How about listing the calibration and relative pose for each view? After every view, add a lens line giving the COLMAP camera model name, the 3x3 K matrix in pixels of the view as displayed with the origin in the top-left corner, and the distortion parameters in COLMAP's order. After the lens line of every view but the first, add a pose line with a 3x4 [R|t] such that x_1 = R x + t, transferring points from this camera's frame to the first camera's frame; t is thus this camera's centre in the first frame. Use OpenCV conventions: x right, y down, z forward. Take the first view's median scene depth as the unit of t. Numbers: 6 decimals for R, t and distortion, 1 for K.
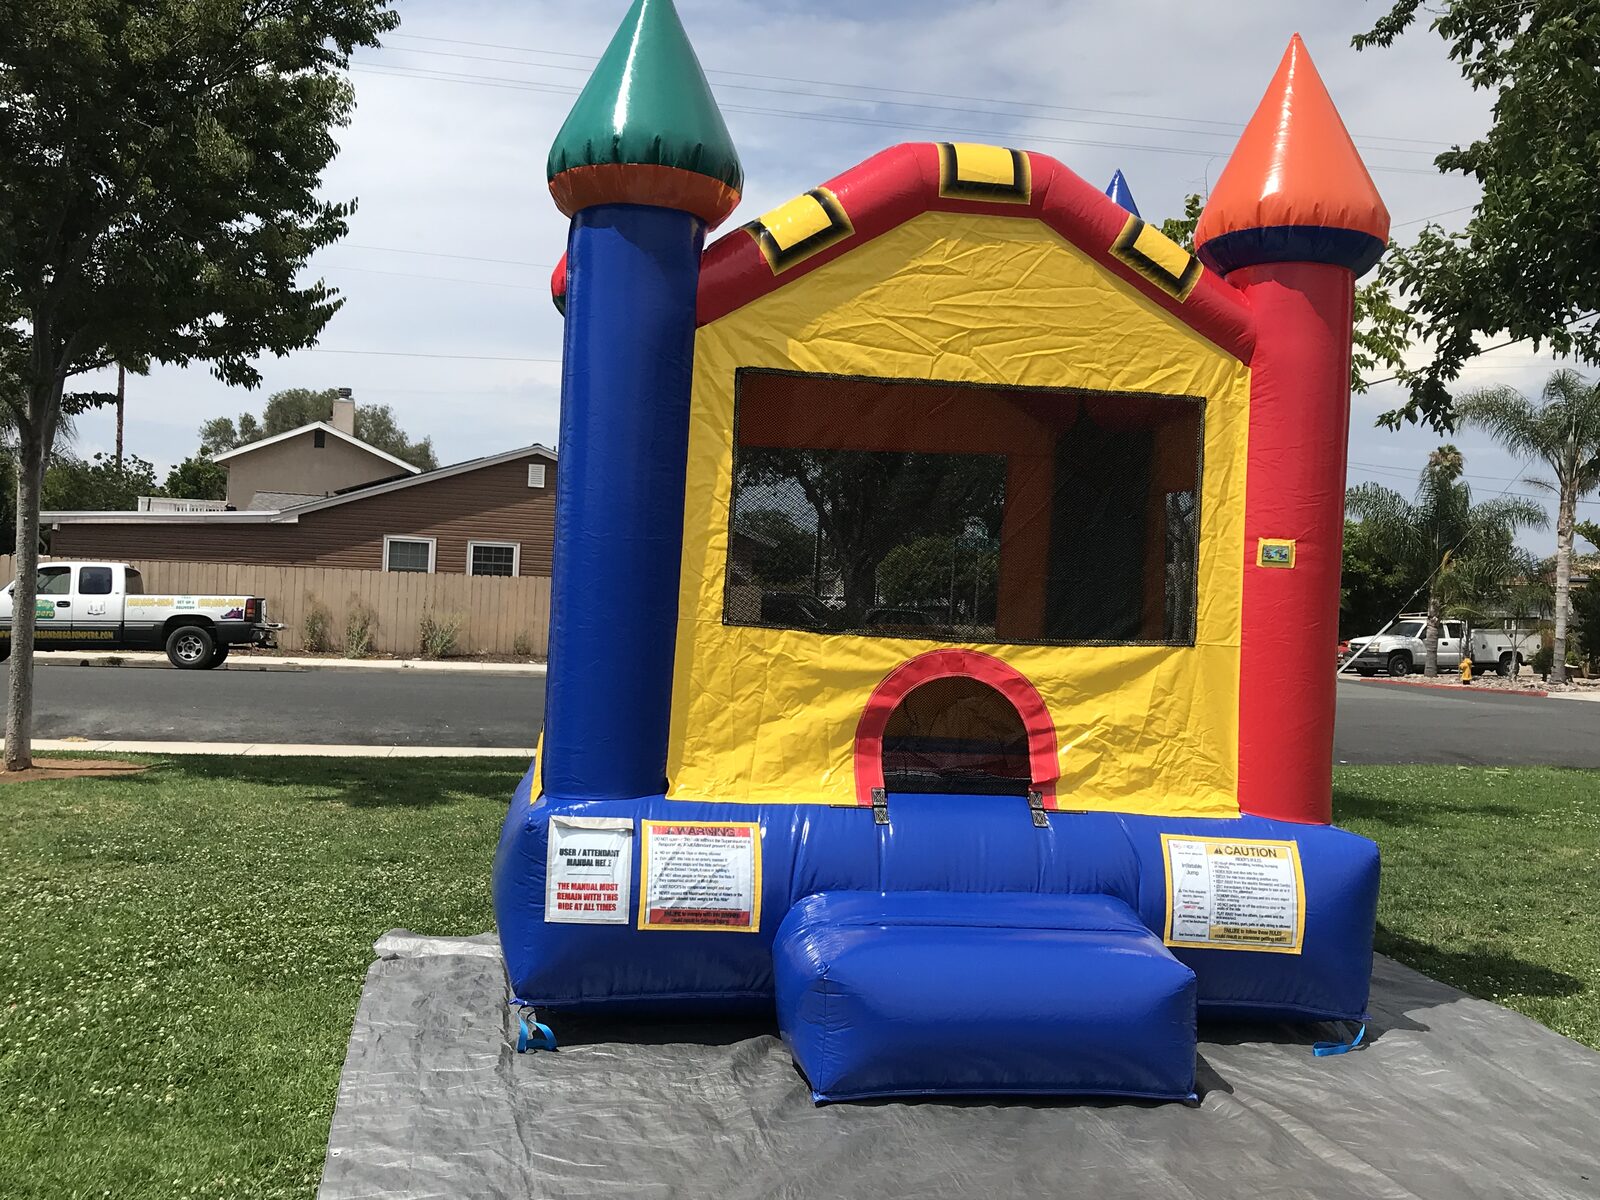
lens RADIAL K [[1670.6, 0, 799.7], [0, 1670.6, 625.3], [0, 0, 1]] dist [0.002153, 0.000000]
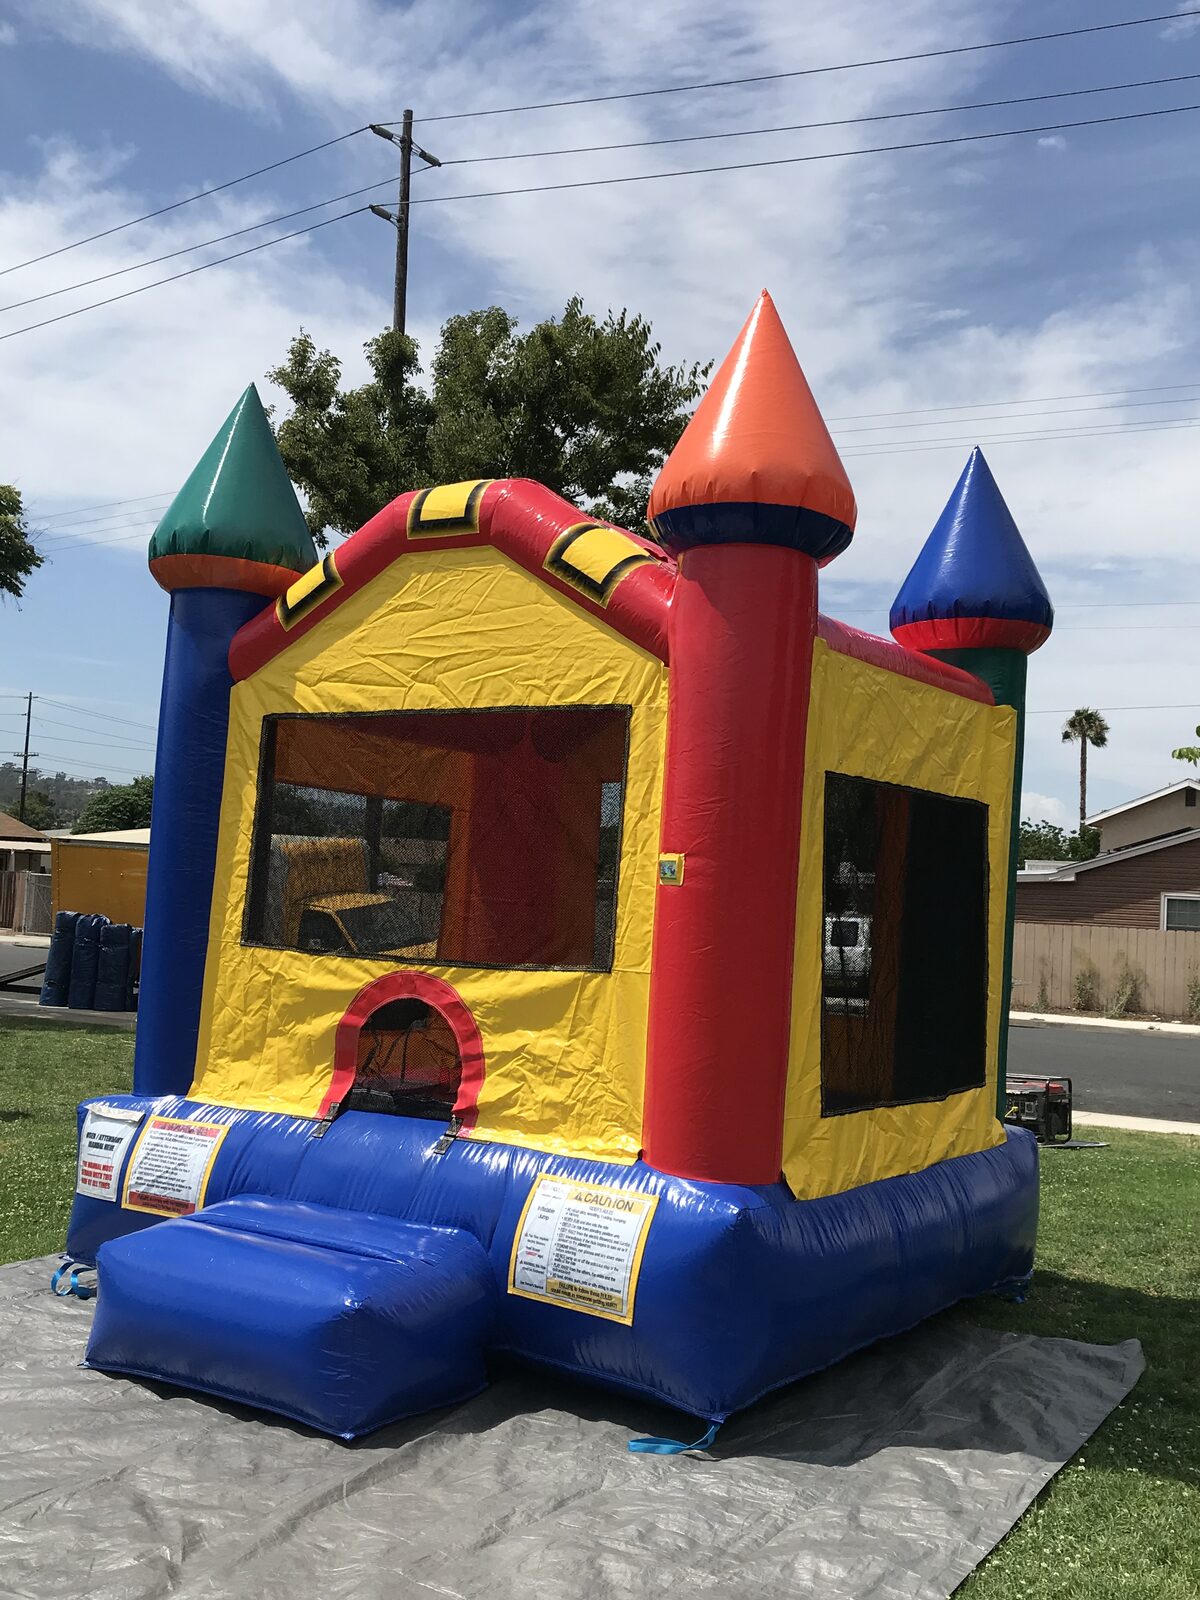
lens RADIAL K [[1670.6, 0, 603.1], [0, 1670.6, 813.9], [0, 0, 1]] dist [0.002153, 0.000000]
pose [[0.754634, -0.044823, -0.654614, 0.839340], [-0.024561, 0.995035, -0.096446, 0.014299], [0.655686, 0.088859, 0.749786, 0.299834]]
